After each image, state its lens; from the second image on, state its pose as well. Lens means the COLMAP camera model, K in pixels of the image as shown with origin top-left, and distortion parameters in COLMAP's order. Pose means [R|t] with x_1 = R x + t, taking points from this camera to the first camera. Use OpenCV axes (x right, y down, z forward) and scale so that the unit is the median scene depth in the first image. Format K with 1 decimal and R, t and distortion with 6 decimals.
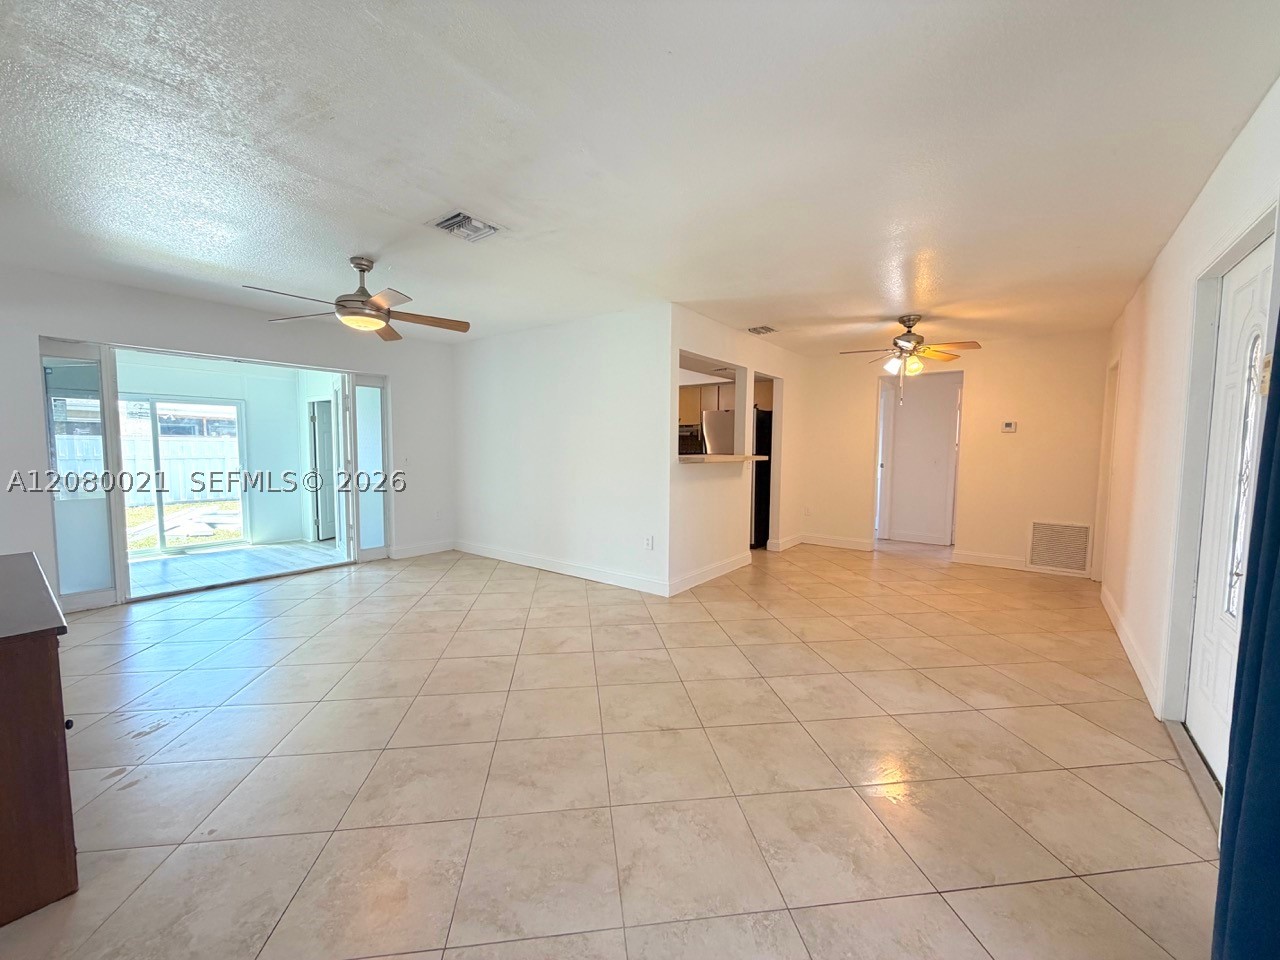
lens RADIAL K [[508.4, 0, 640.0], [0, 508.4, 480.0], [0, 0, 1]] dist [-0.000416, -0.000234]
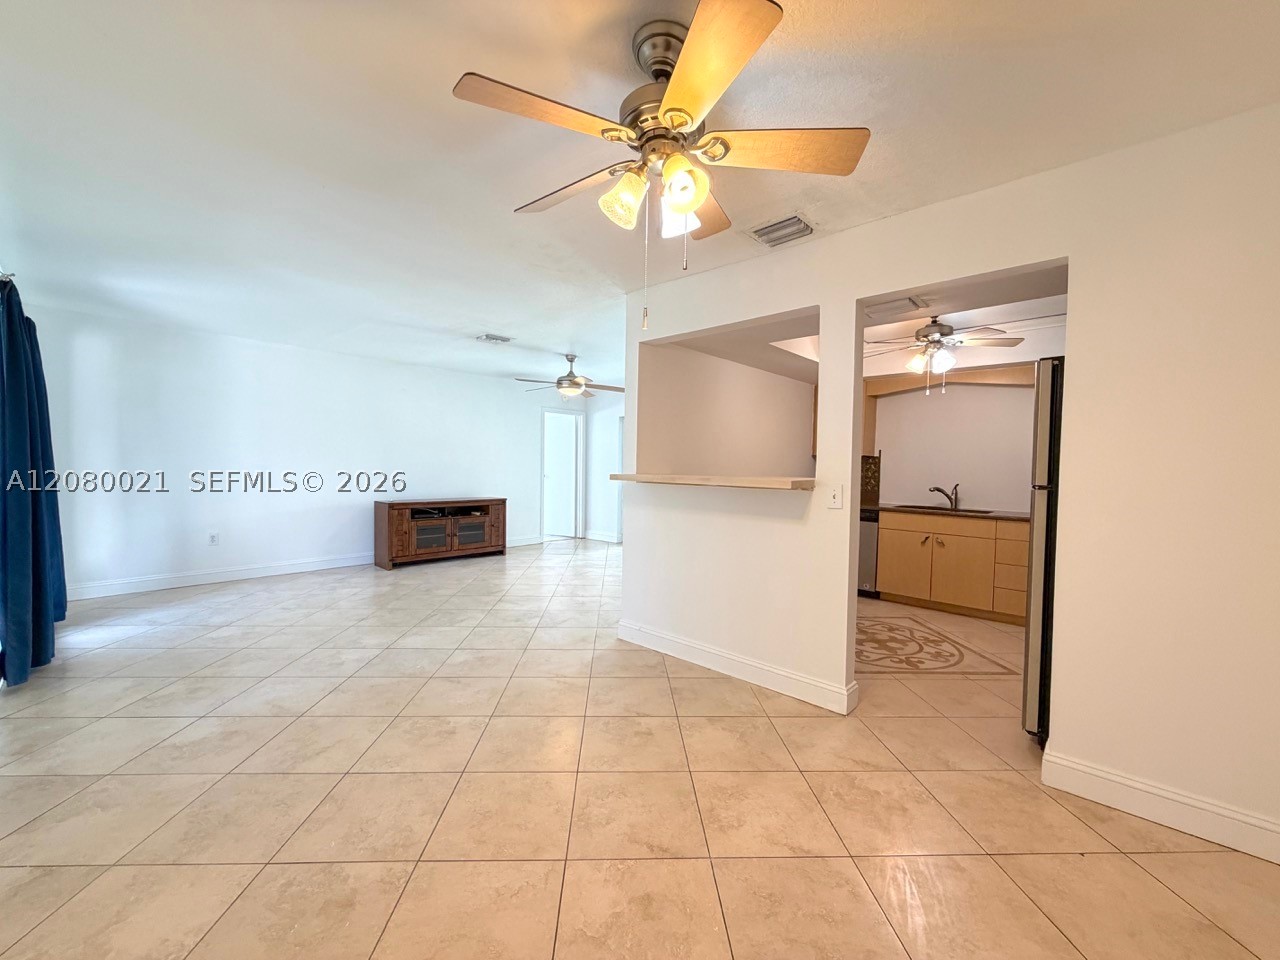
lens RADIAL K [[508.4, 0, 640.0], [0, 508.4, 480.0], [0, 0, 1]] dist [-0.000416, -0.000234]
pose [[-0.089669, 0.021131, -0.995747, 1.171533], [-0.084776, 0.995985, 0.028771, -0.079091], [0.992357, 0.086995, -0.087518, 1.419444]]
